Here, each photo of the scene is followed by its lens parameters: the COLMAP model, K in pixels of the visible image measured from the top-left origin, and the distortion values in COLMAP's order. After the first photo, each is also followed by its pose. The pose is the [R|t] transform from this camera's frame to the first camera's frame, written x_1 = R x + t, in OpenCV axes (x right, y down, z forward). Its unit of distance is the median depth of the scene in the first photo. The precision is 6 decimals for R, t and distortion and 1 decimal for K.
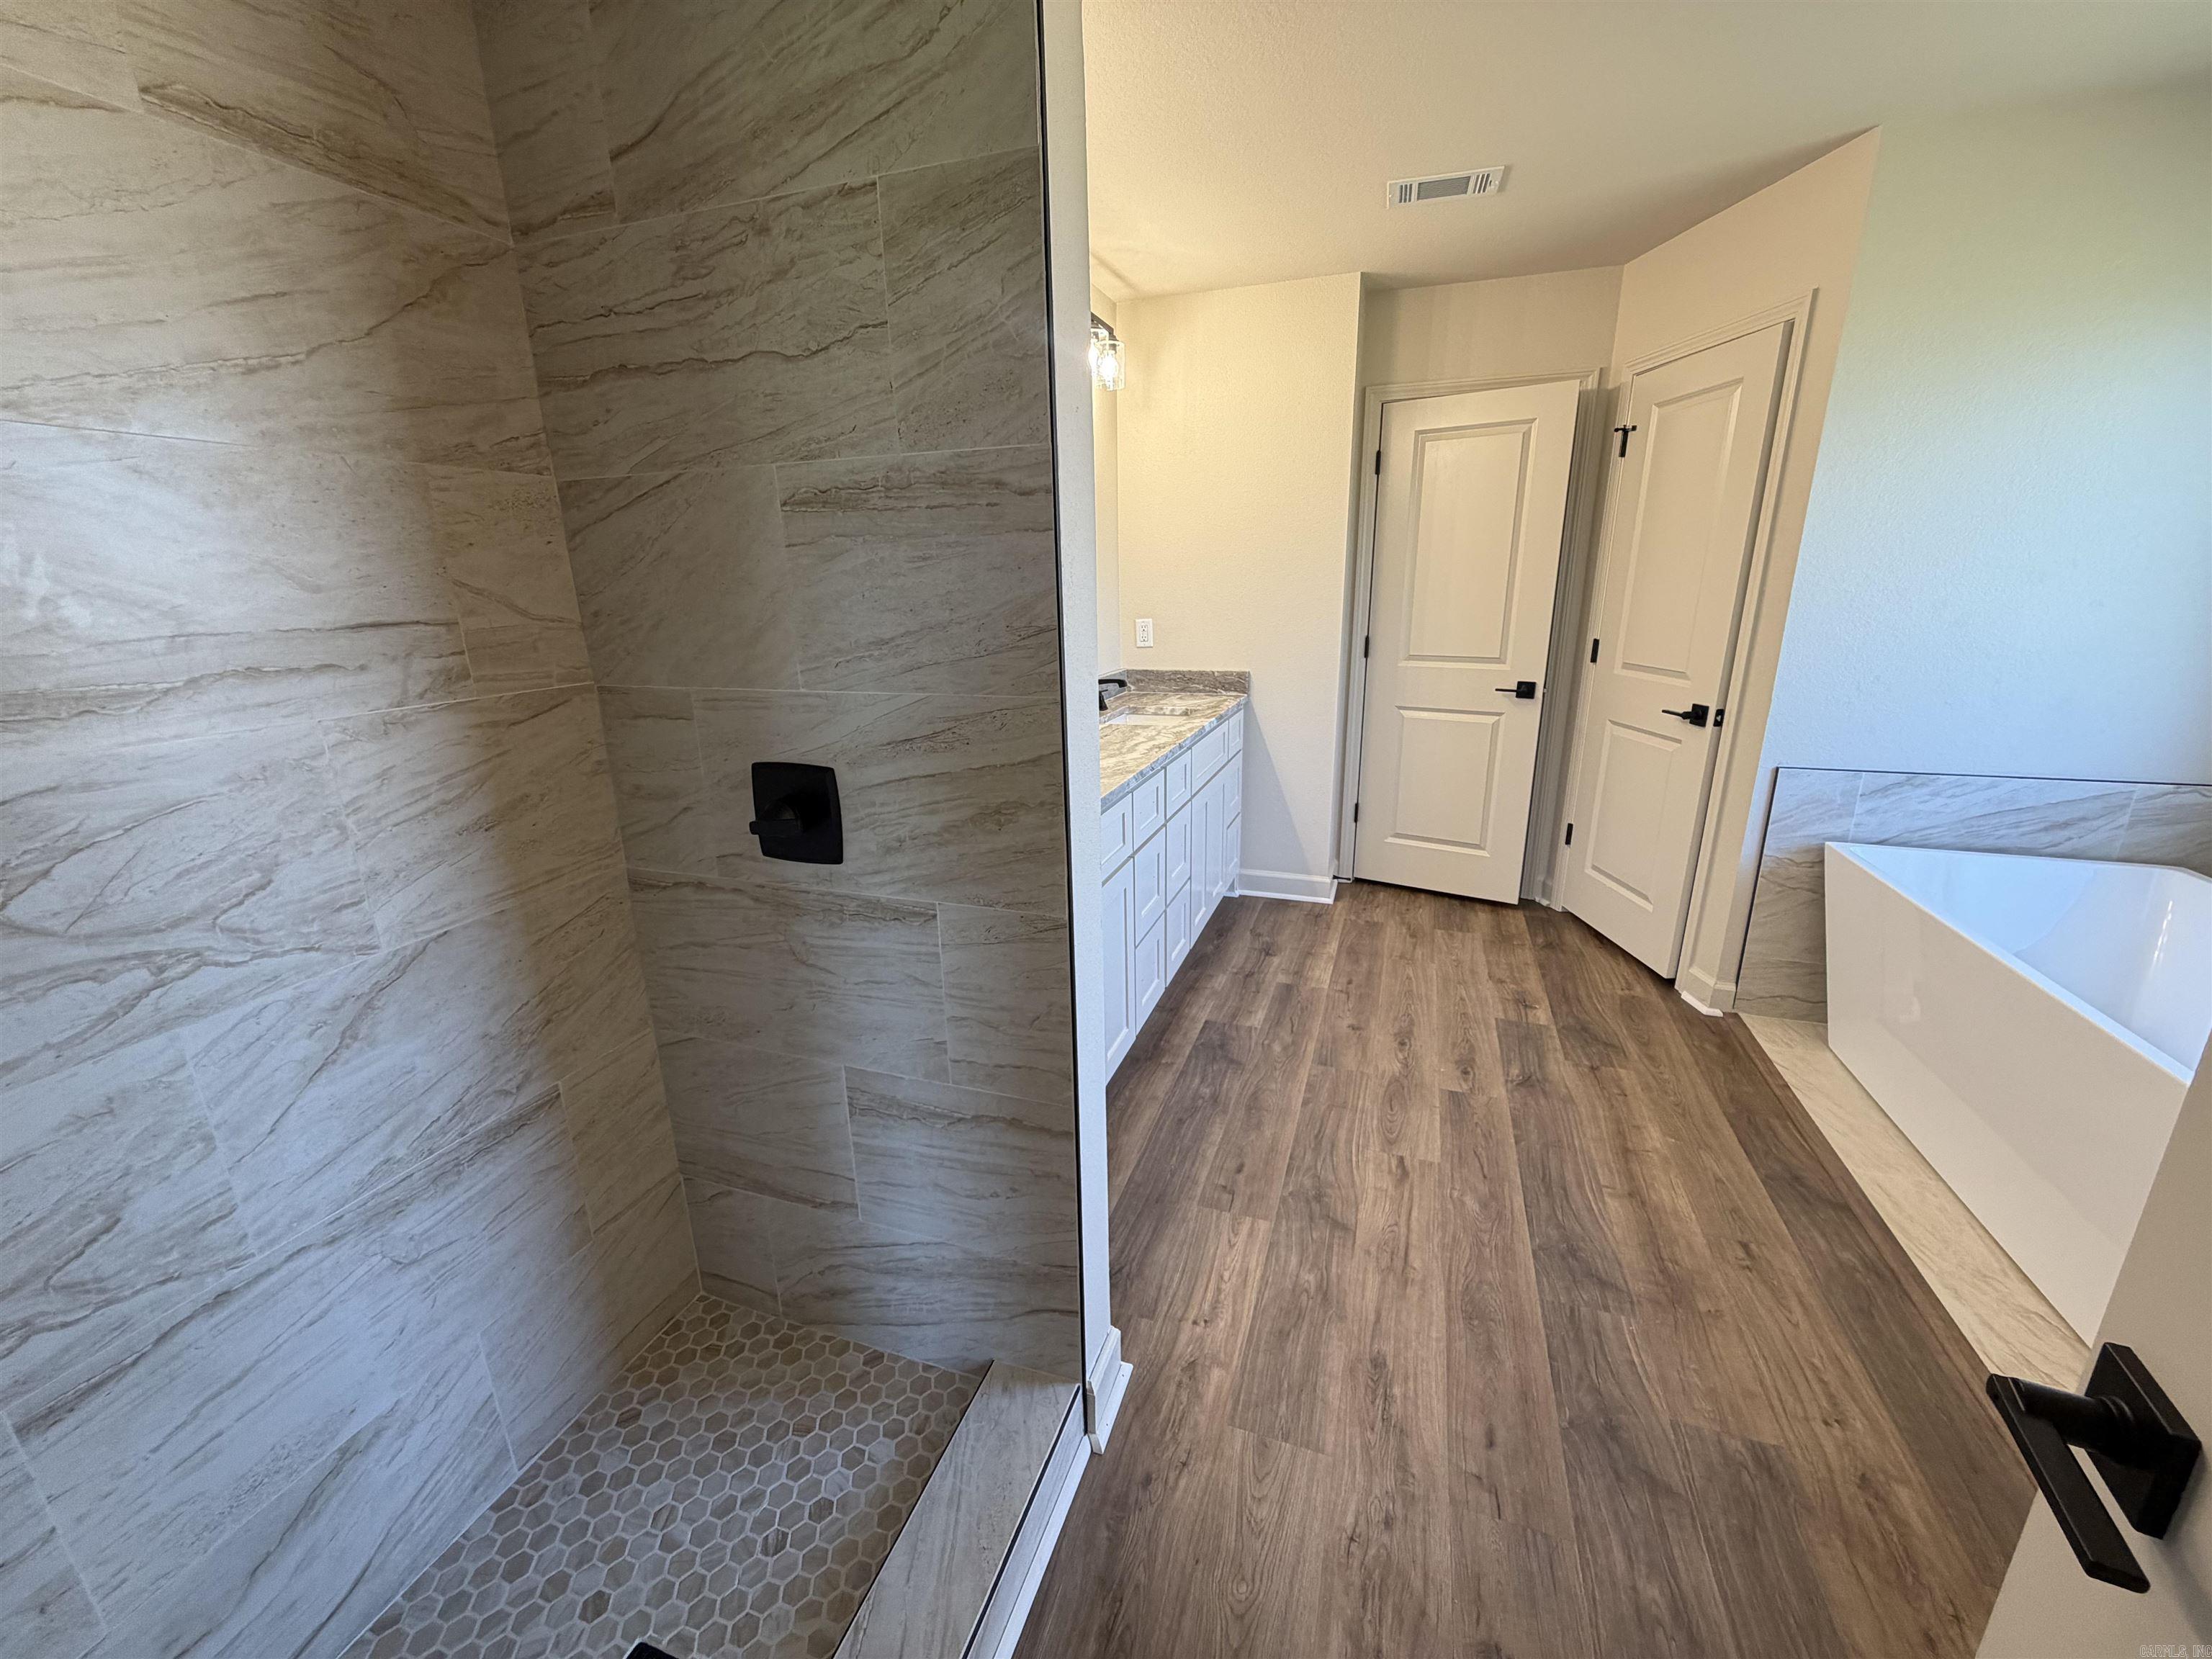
lens RADIAL K [[870.8, 0, 1106.0], [0, 870.8, 829.5], [0, 0, 1]] dist [-0.000477, -0.000129]
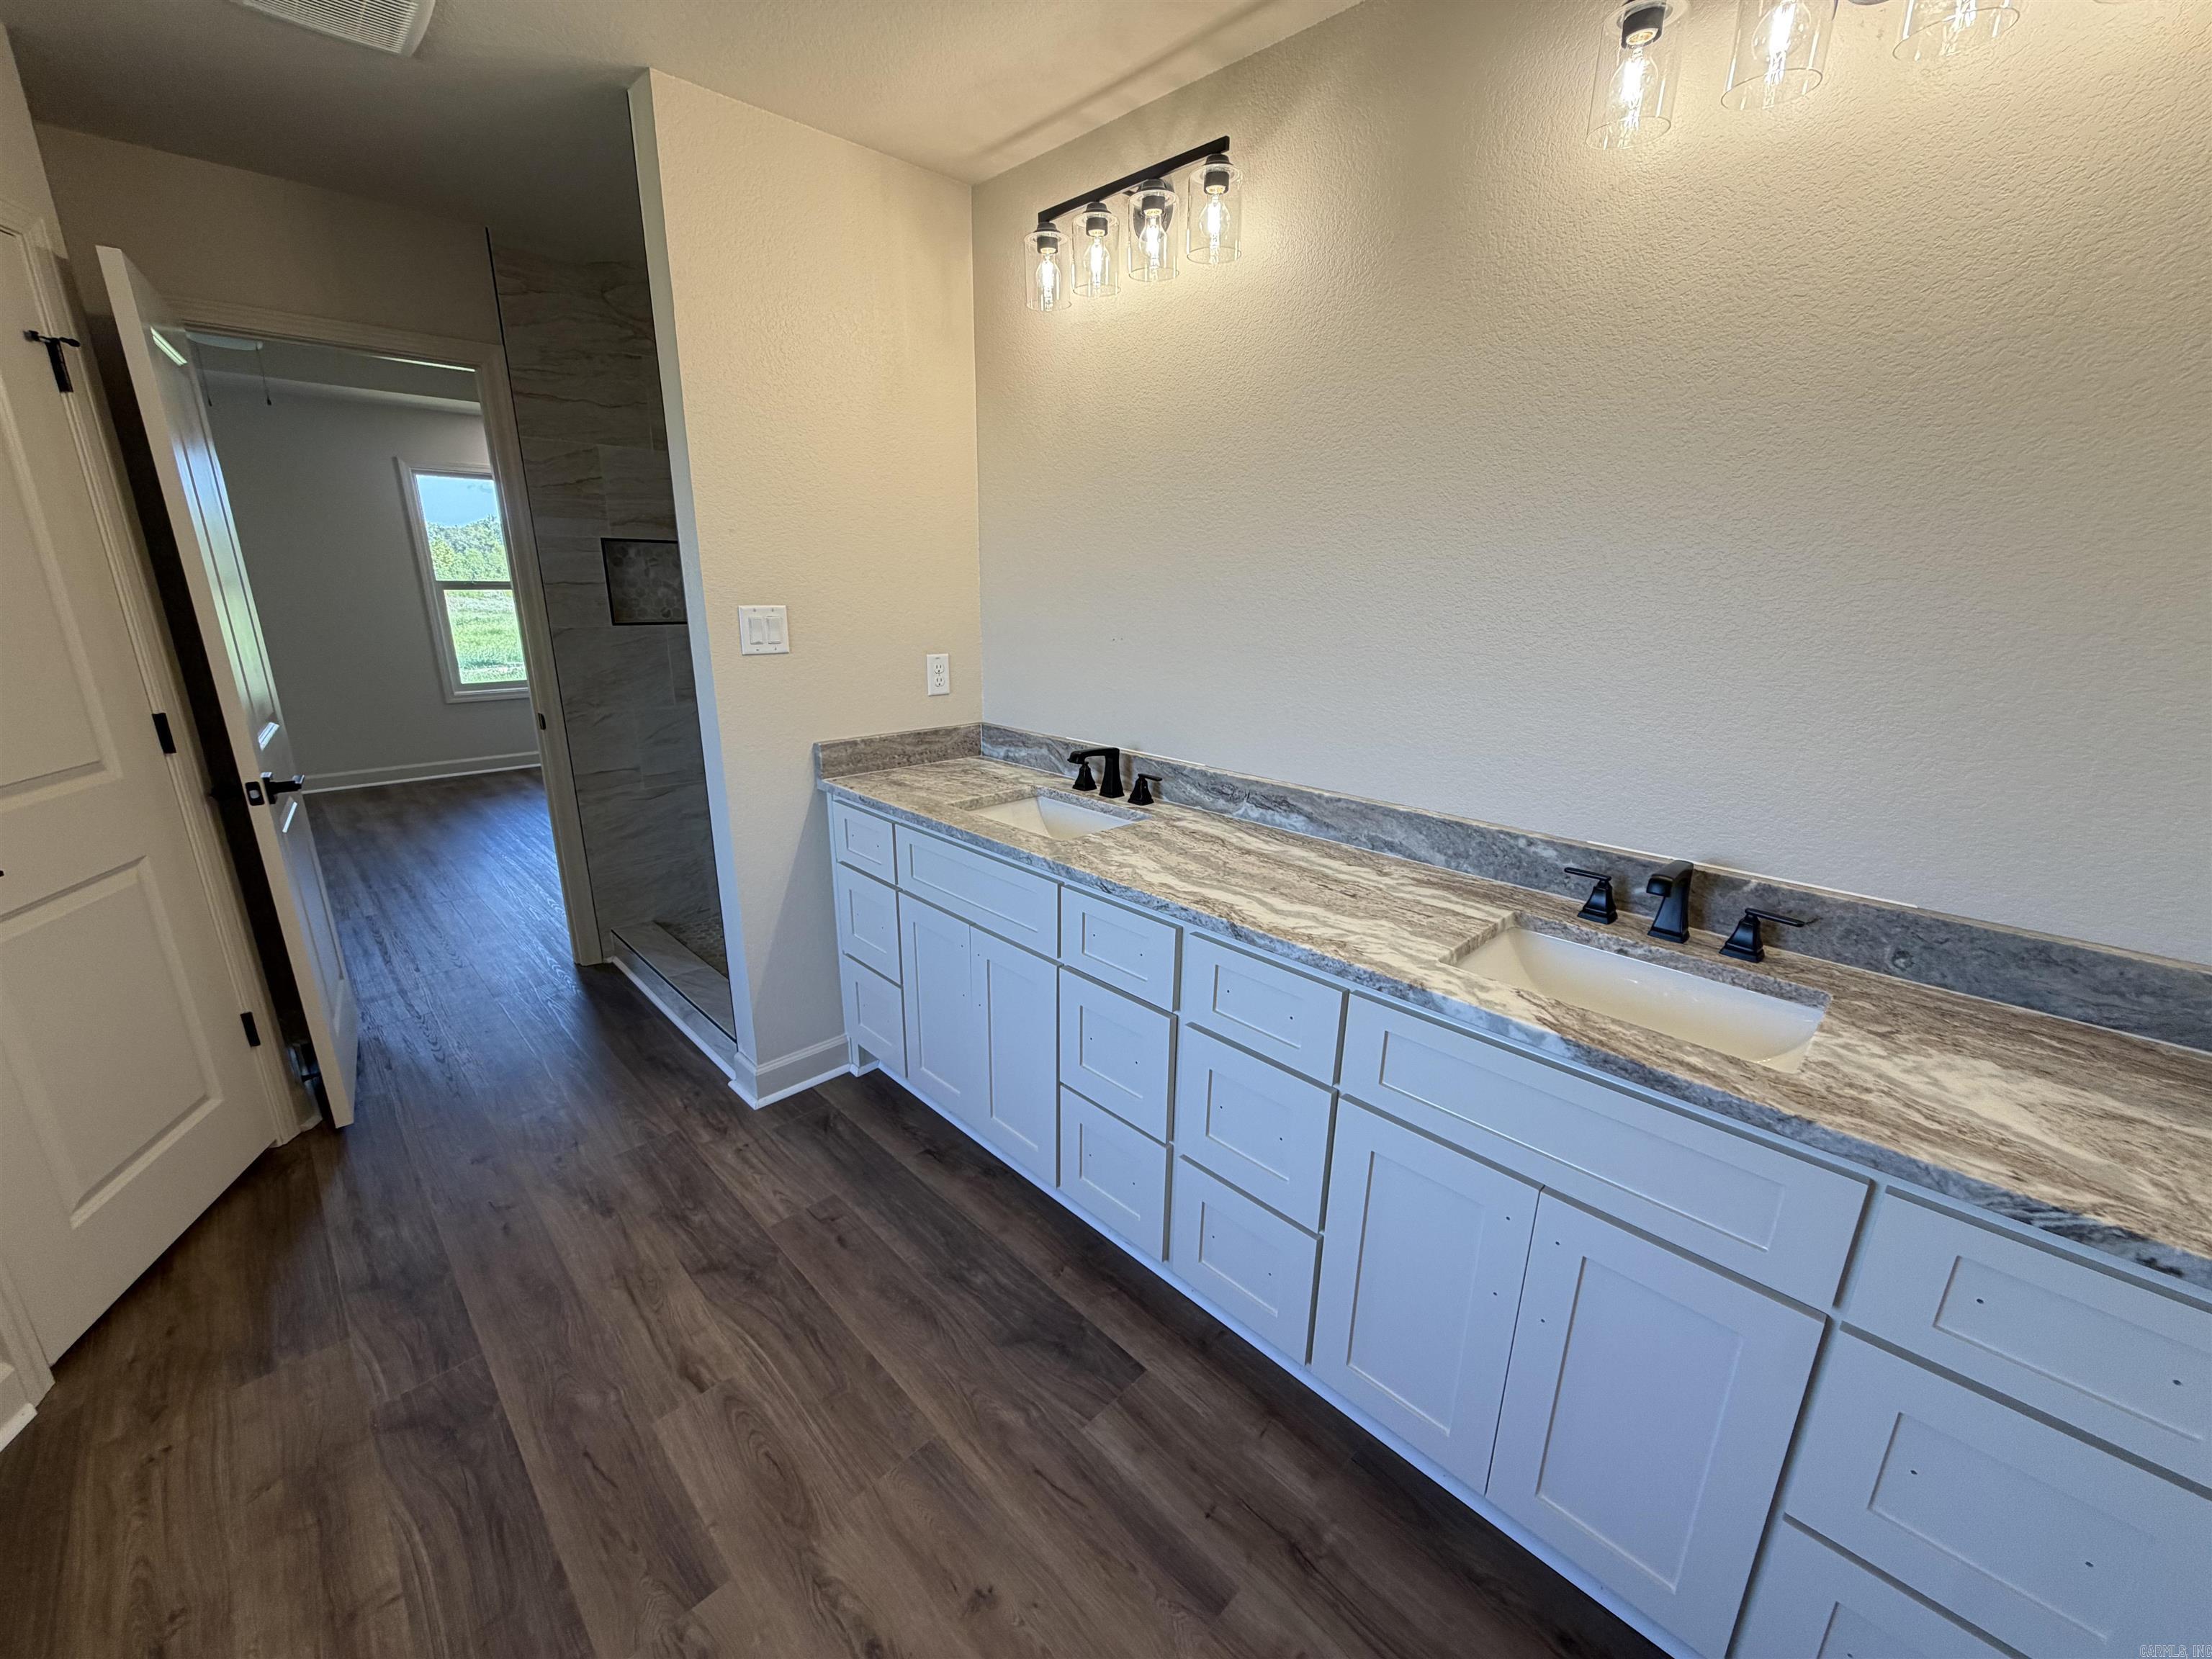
lens RADIAL K [[870.8, 0, 1106.0], [0, 870.8, 829.5], [0, 0, 1]] dist [-0.000477, -0.000129]
pose [[-0.429349, 0.262950, -0.864012, 0.743825], [-0.254051, 0.882883, 0.394937, -0.450144], [0.866670, 0.389069, -0.312263, 1.411553]]
